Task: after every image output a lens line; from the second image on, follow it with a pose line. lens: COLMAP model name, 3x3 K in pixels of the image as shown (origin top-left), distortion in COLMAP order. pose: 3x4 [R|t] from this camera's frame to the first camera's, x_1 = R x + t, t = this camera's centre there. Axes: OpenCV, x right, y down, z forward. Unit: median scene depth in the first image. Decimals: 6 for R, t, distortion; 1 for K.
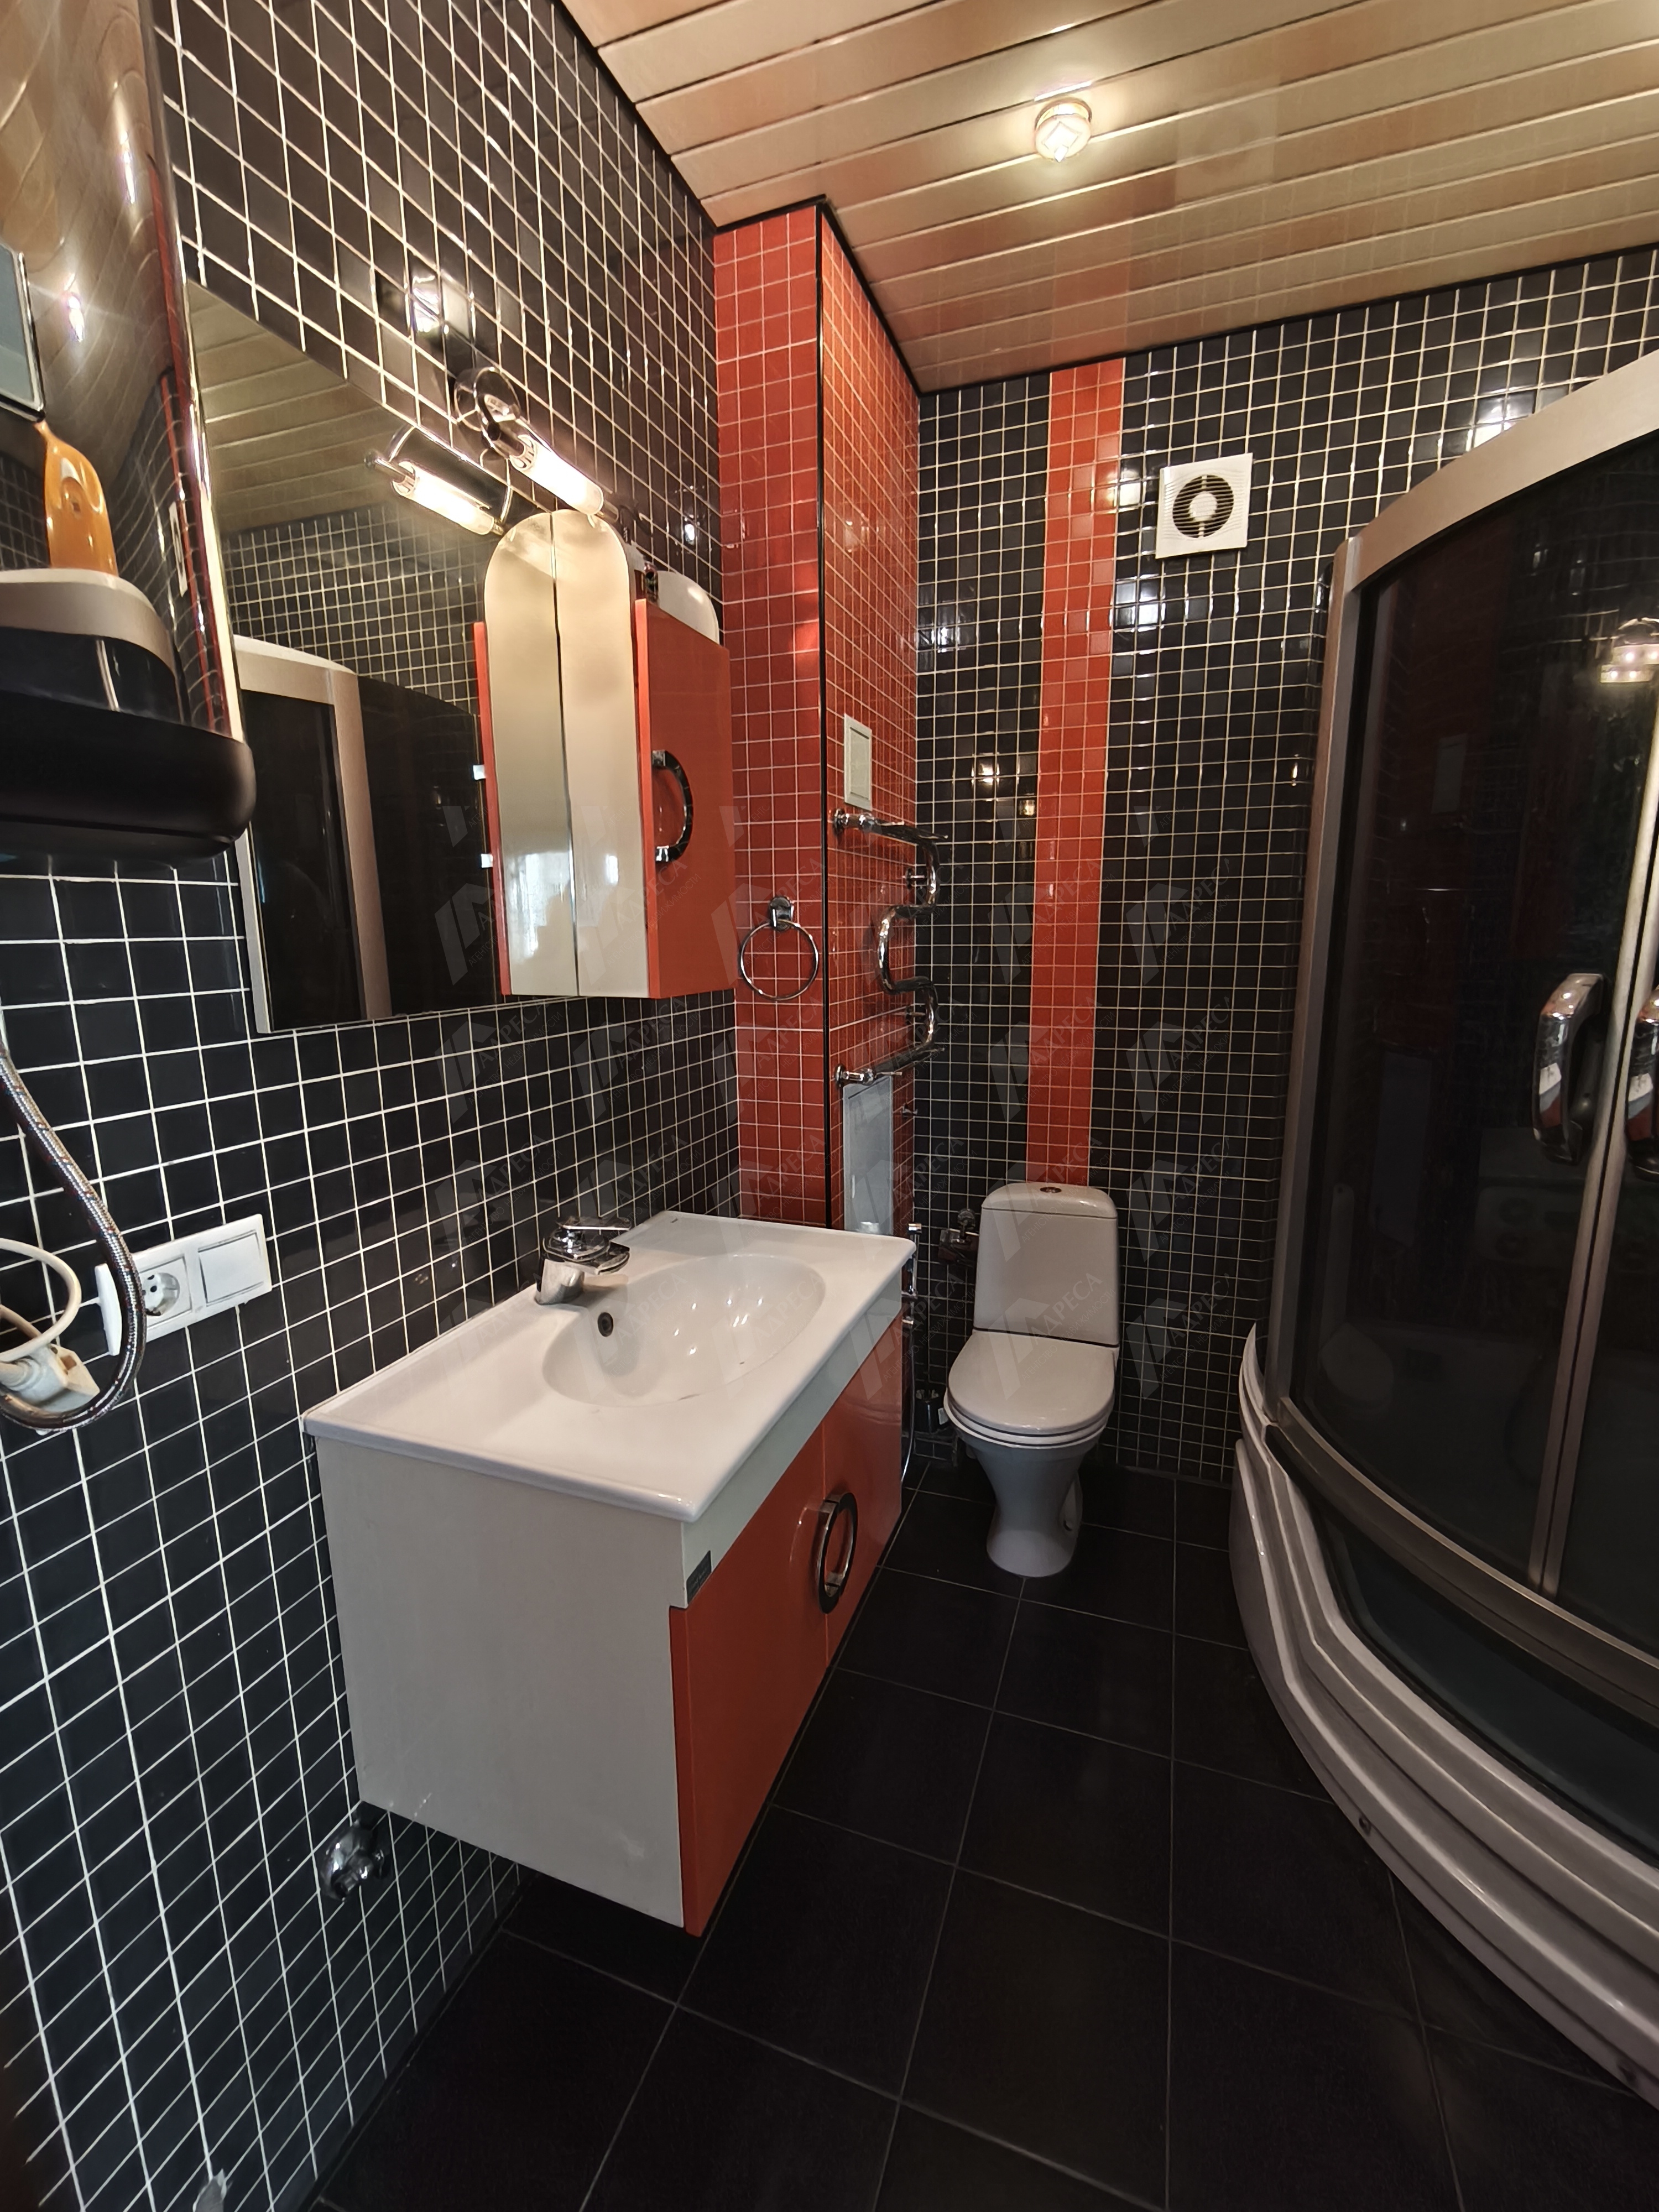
lens RADIAL K [[934.7, 0, 876.2], [0, 934.7, 1117.4], [0, 0, 1]] dist [0.003599, 0.000264]
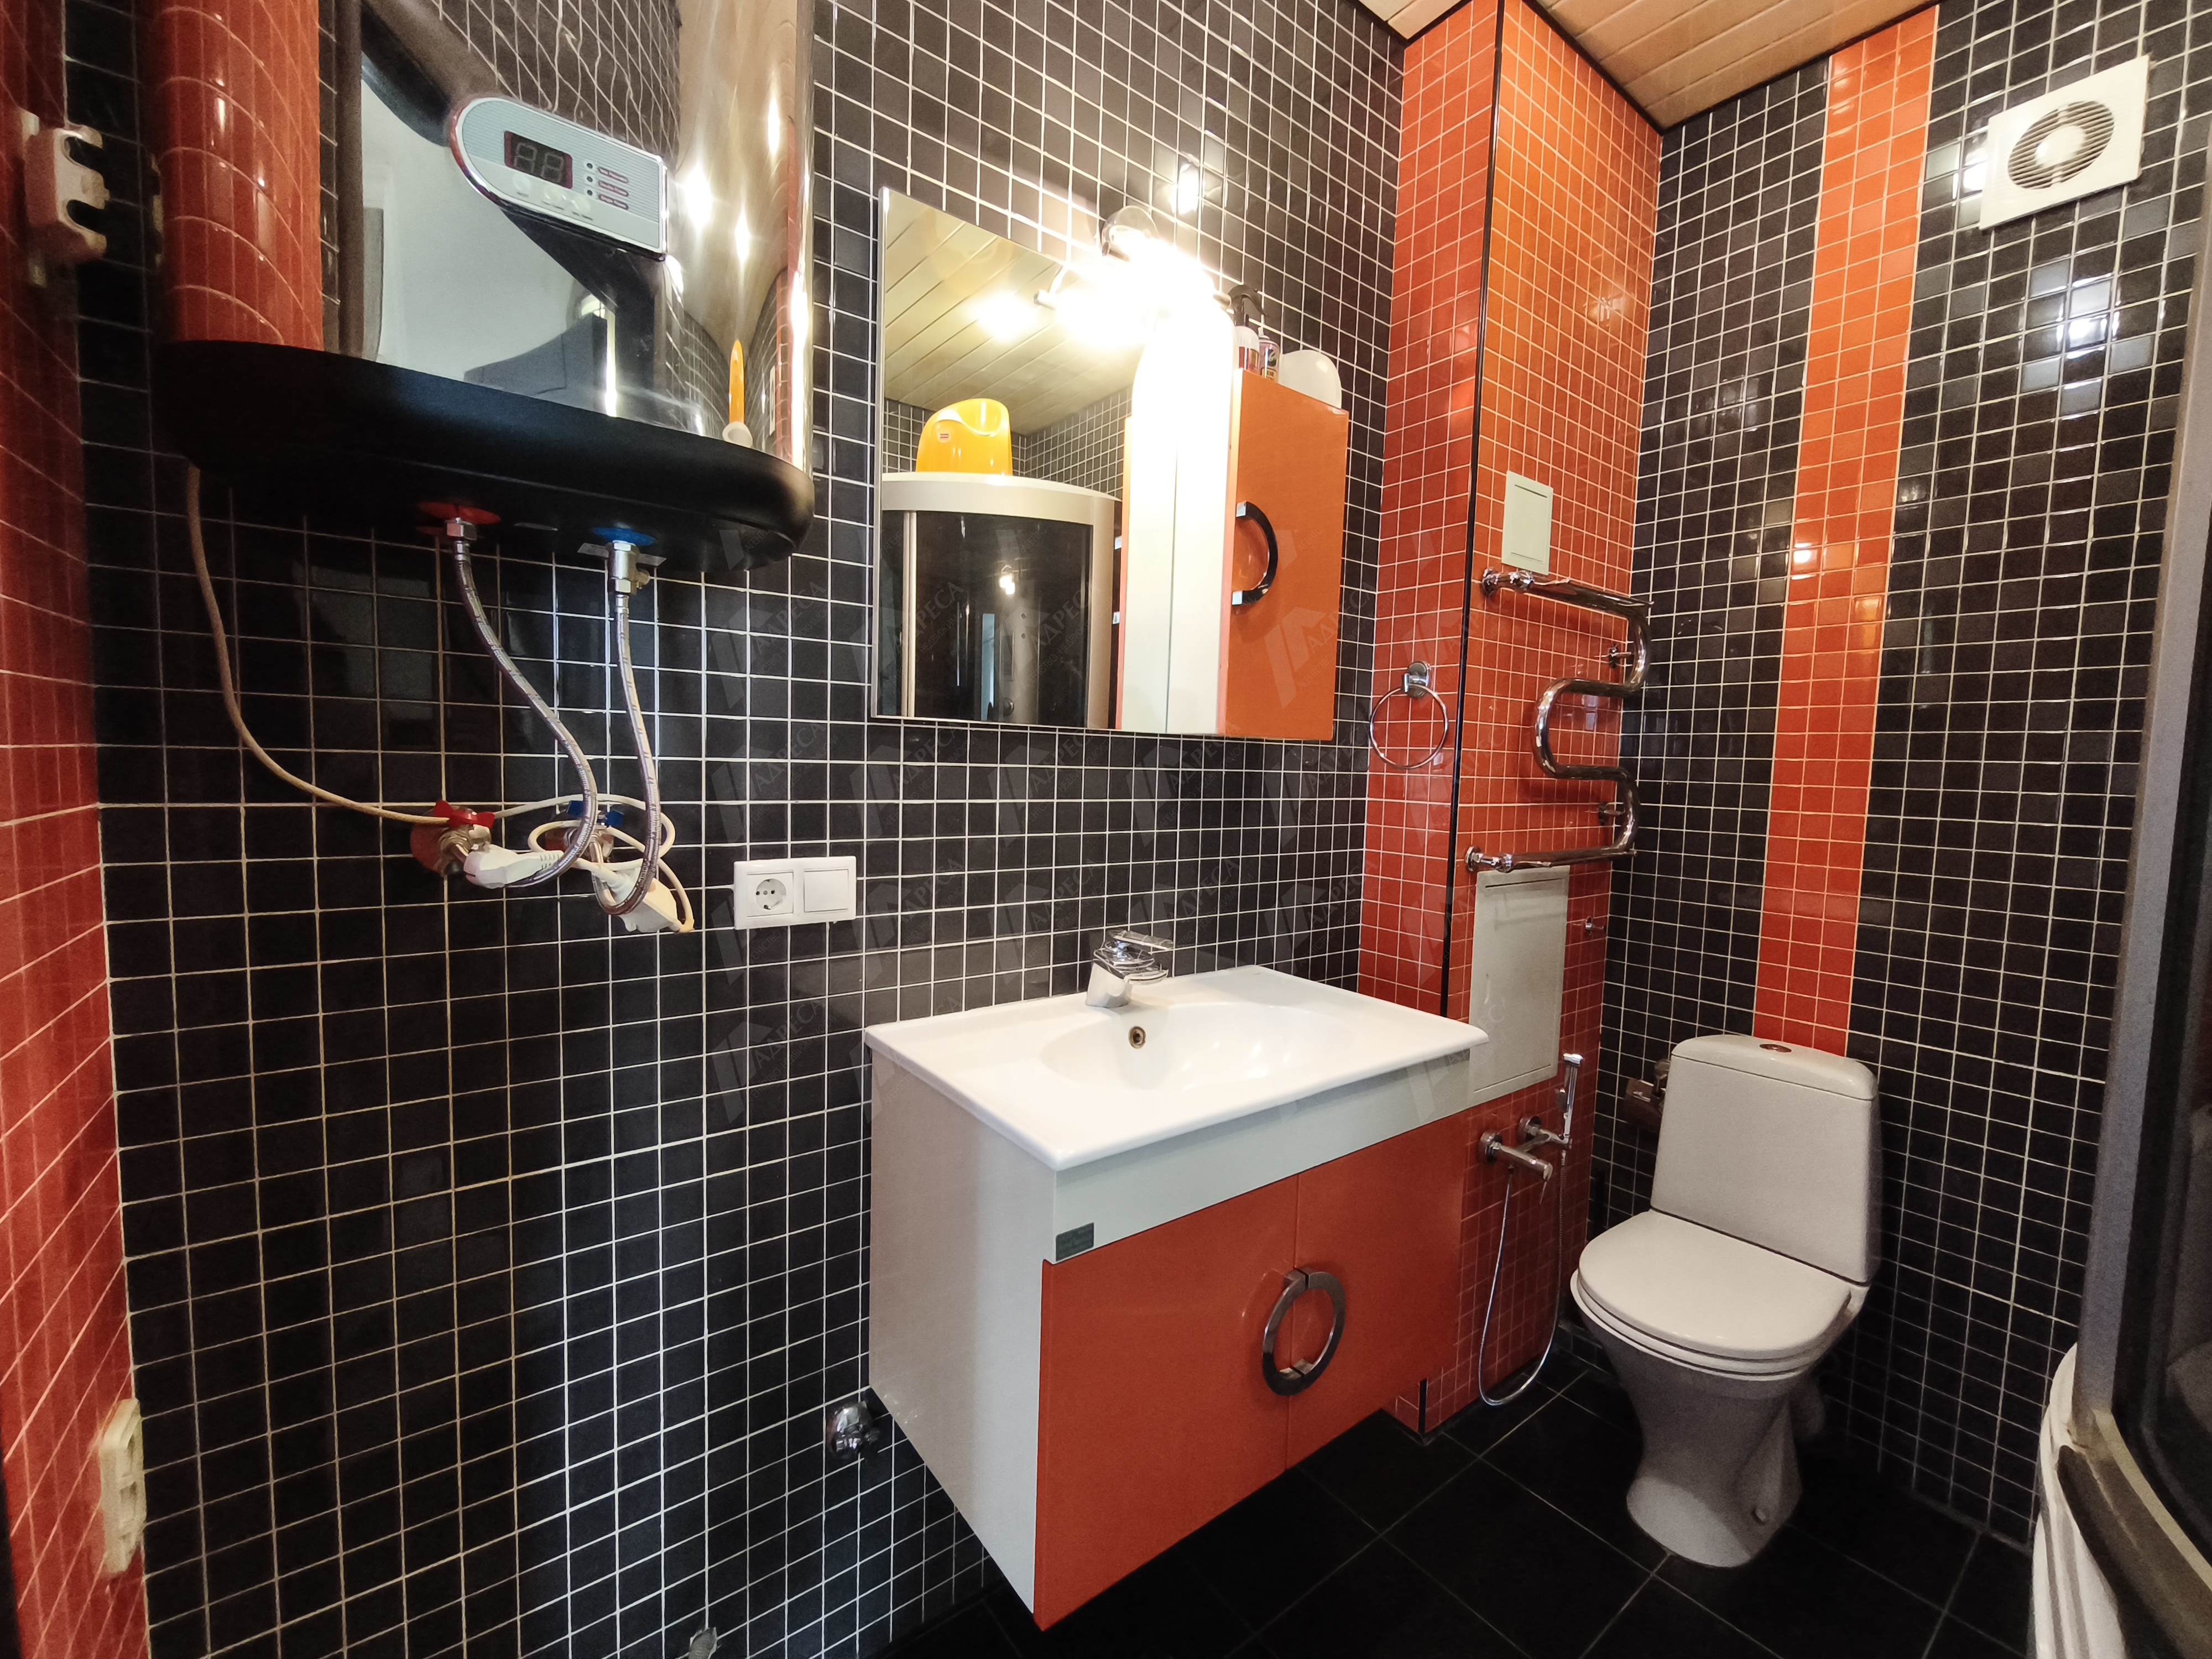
lens RADIAL K [[948.4, 0, 1097.0], [0, 948.4, 832.7], [0, 0, 1]] dist [0.004671, -0.000297]
pose [[0.832599, 0.085139, -0.547294, 0.218170], [-0.151951, 0.985315, -0.077885, 0.078326], [0.532625, 0.148009, 0.833309, 0.050103]]
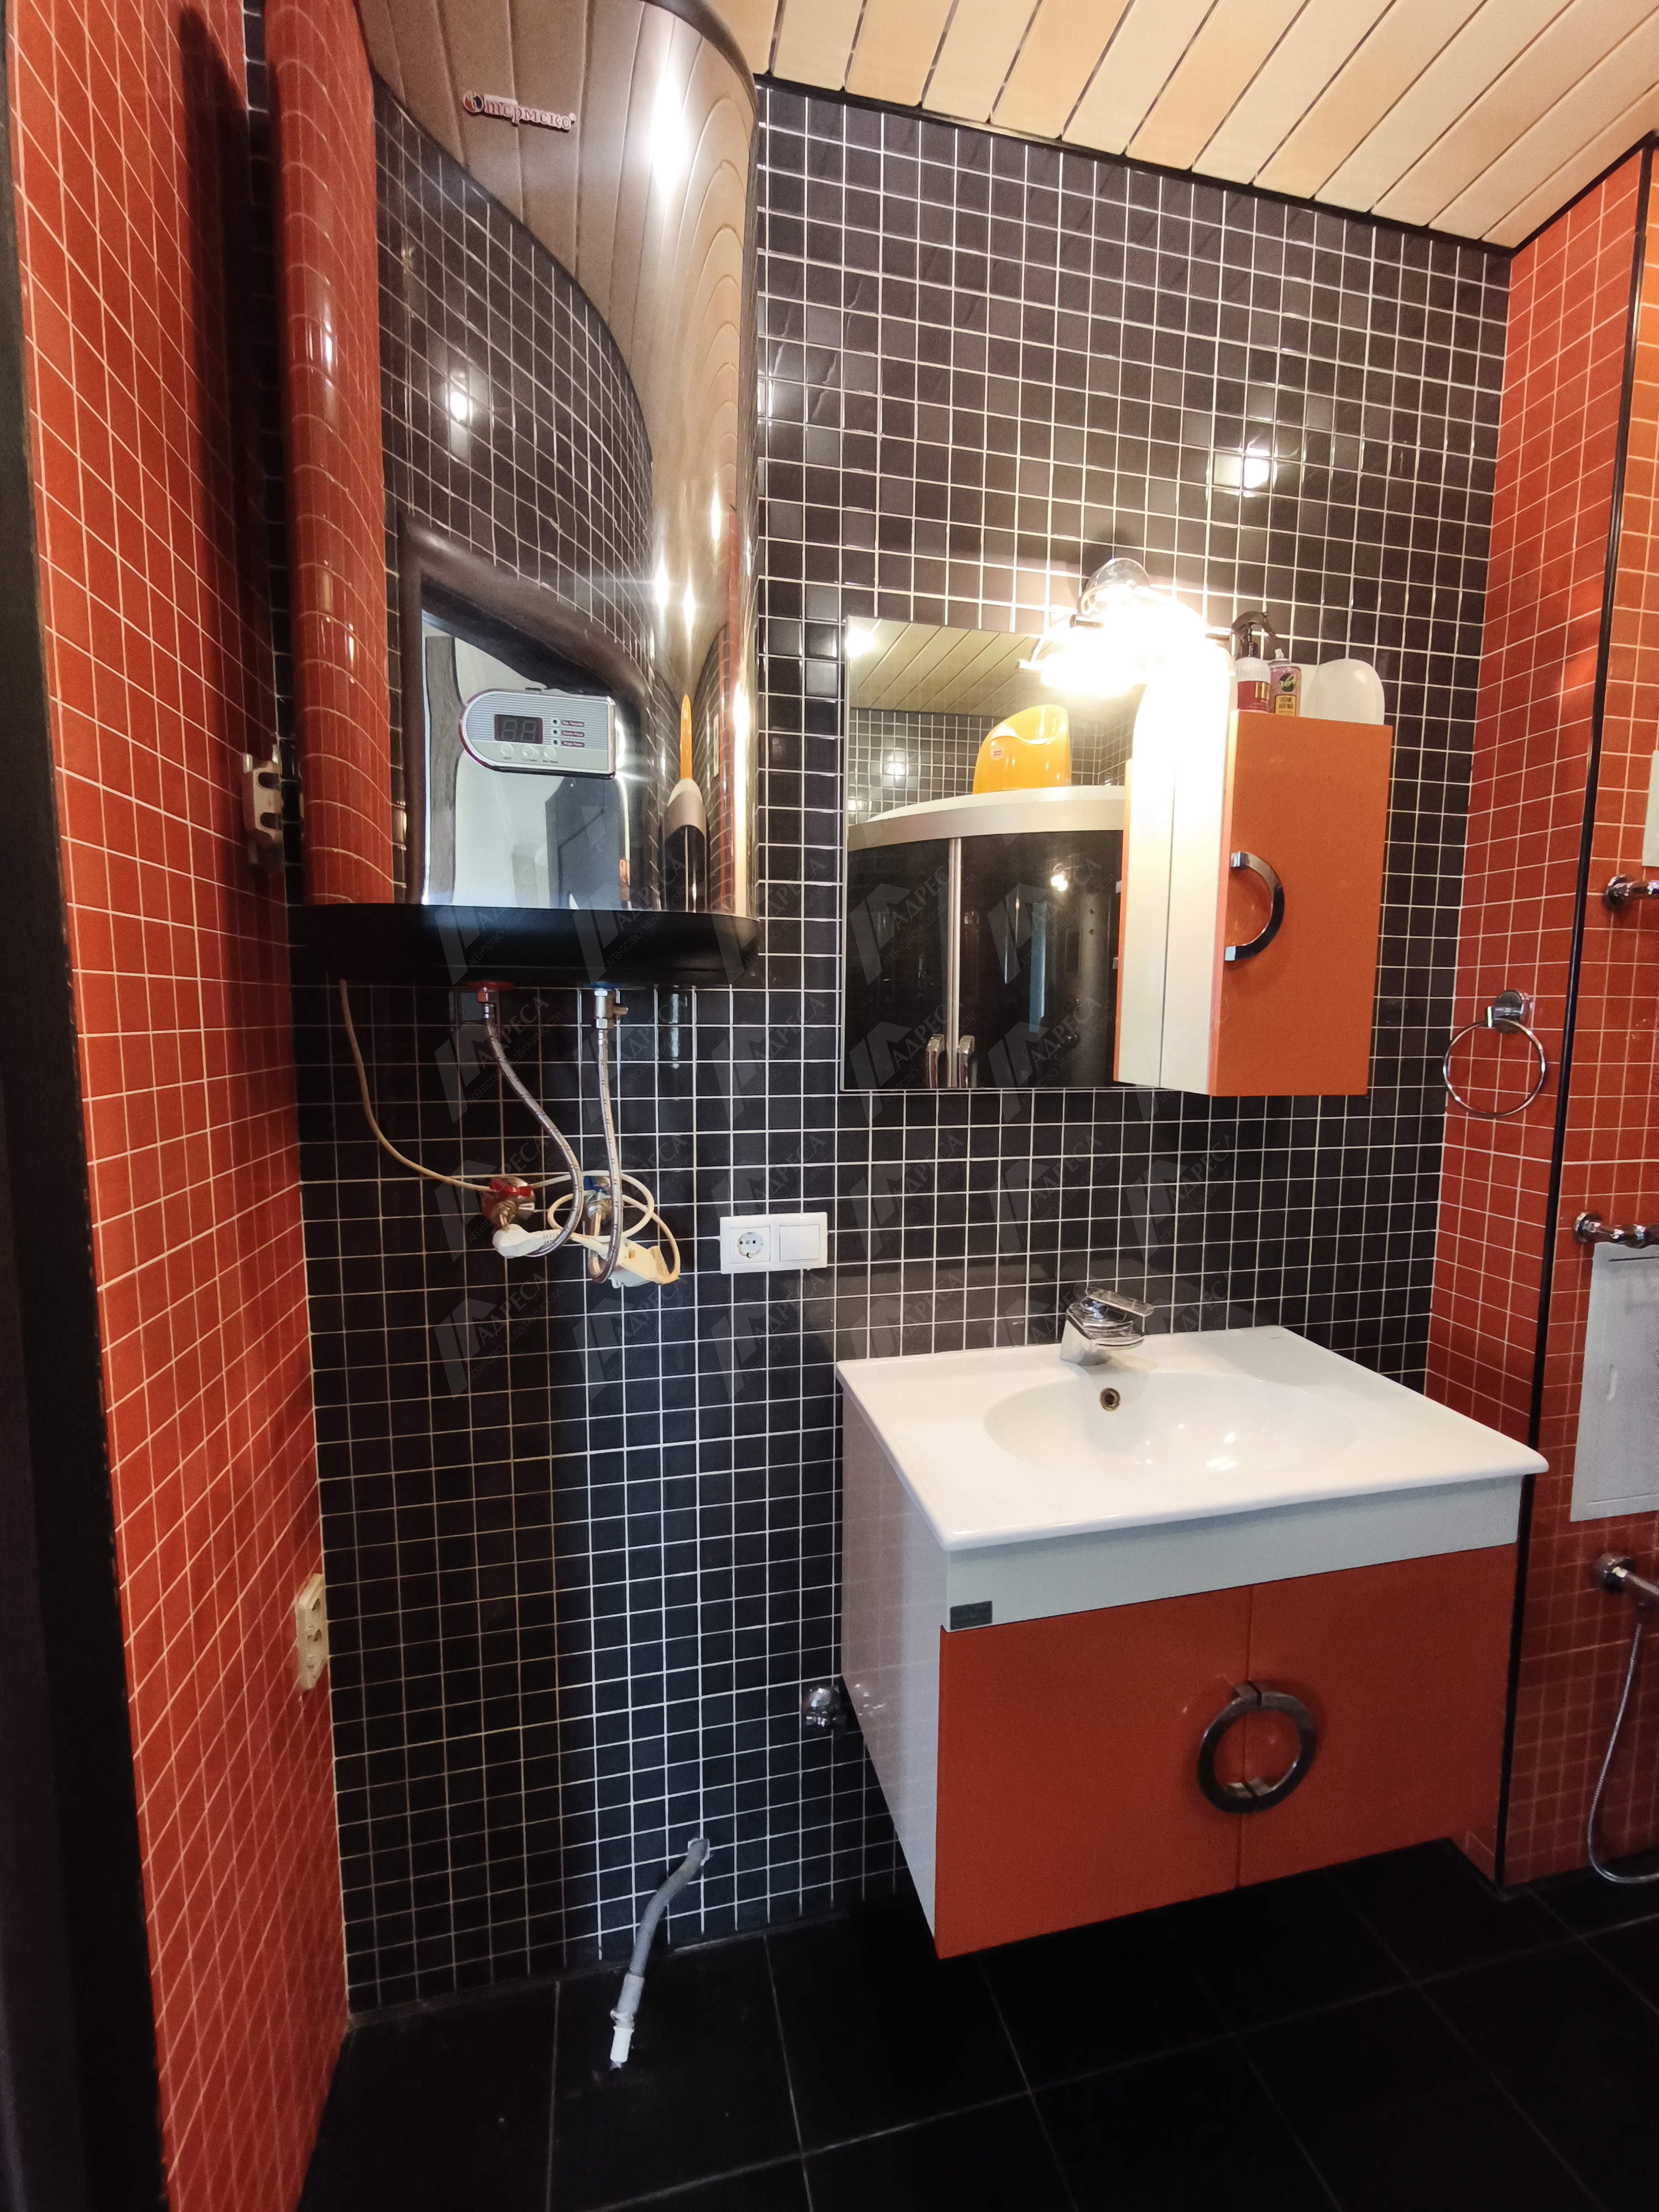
lens RADIAL K [[948.4, 0, 837.9], [0, 948.4, 1105.6], [0, 0, 1]] dist [0.004671, -0.000297]
pose [[0.540147, 0.127304, -0.831886, 0.356468], [-0.194012, 0.980703, 0.024104, -0.063677], [0.818902, 0.148376, 0.554422, 0.112783]]
